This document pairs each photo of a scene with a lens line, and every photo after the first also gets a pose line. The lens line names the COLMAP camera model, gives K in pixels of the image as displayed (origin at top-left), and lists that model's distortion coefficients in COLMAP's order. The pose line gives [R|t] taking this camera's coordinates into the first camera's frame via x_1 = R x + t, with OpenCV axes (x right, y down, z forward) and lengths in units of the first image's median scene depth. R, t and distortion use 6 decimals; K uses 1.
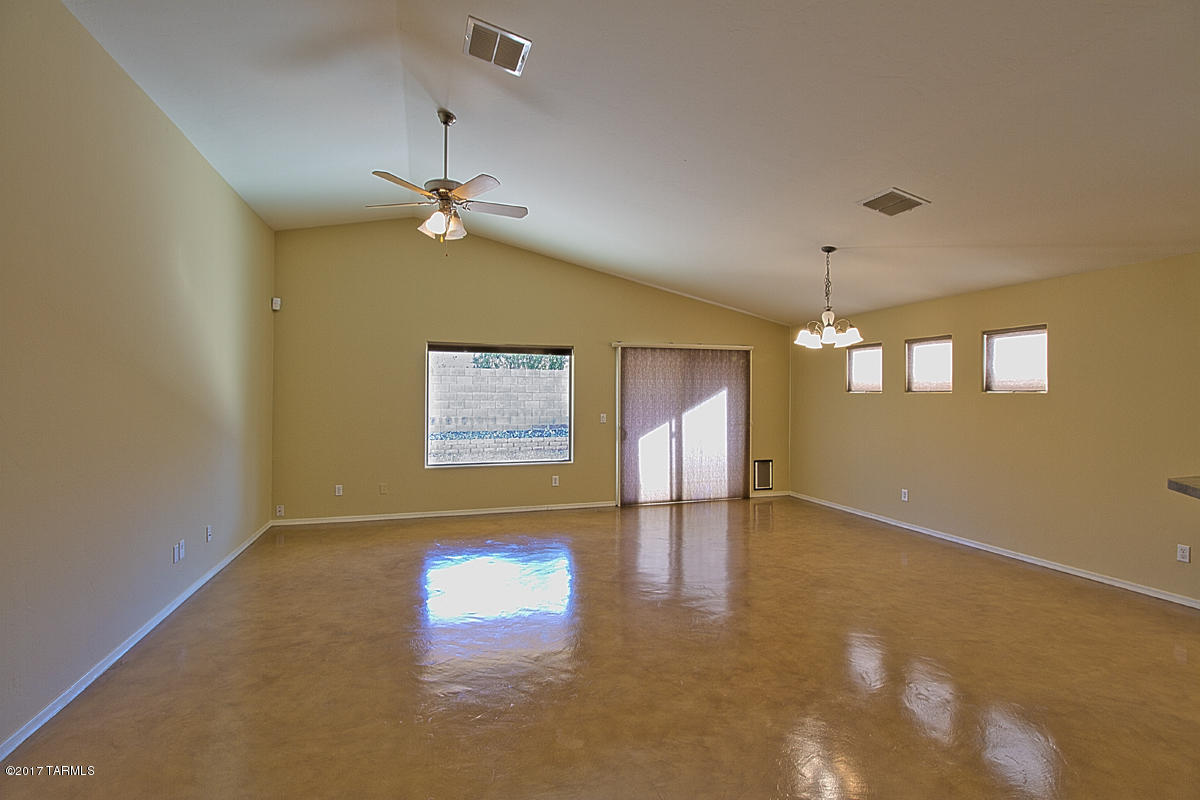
lens RADIAL K [[554.6, 0, 599.2], [0, 554.6, 398.1], [0, 0, 1]] dist [-0.007283, -0.007539]
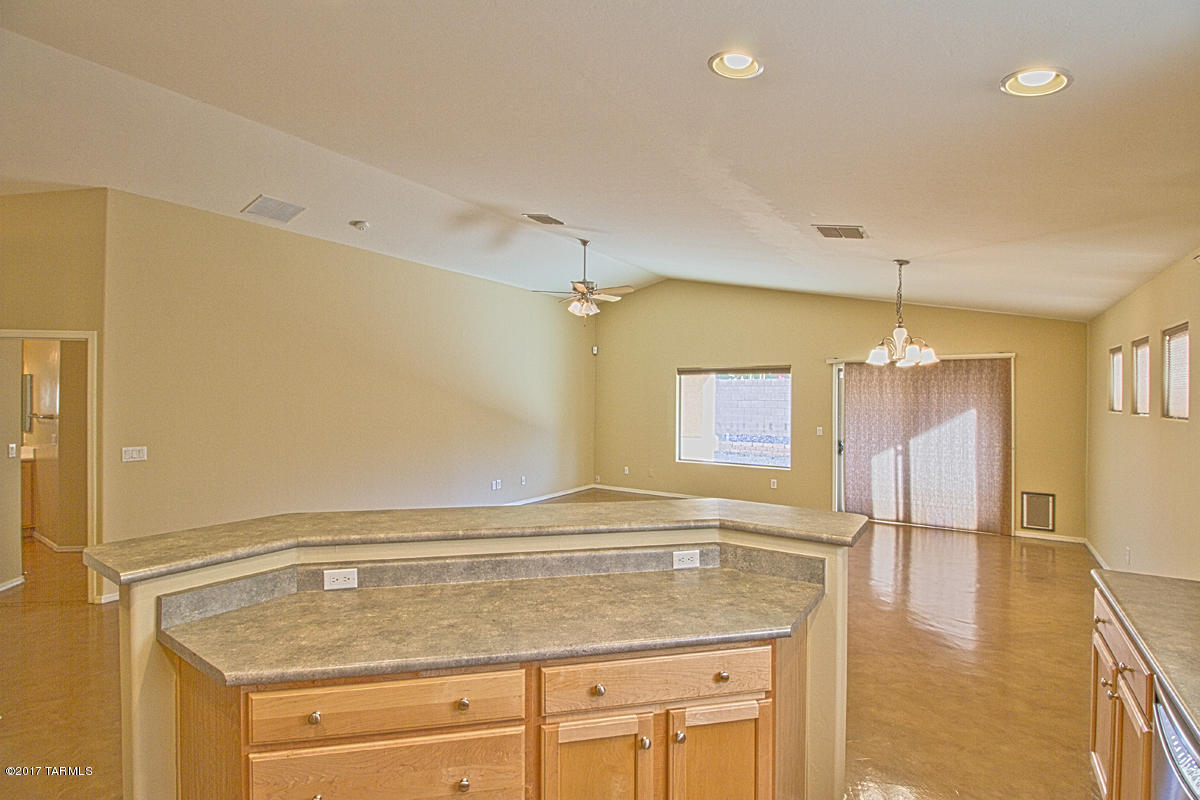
lens RADIAL K [[554.6, 0, 604.4], [0, 554.6, 398.0], [0, 0, 1]] dist [-0.007283, -0.007539]
pose [[0.626763, 0.000575, -0.779210, 0.555498], [-0.006481, 0.999969, -0.004475, -0.019393], [0.779183, 0.007855, 0.626747, 0.007006]]
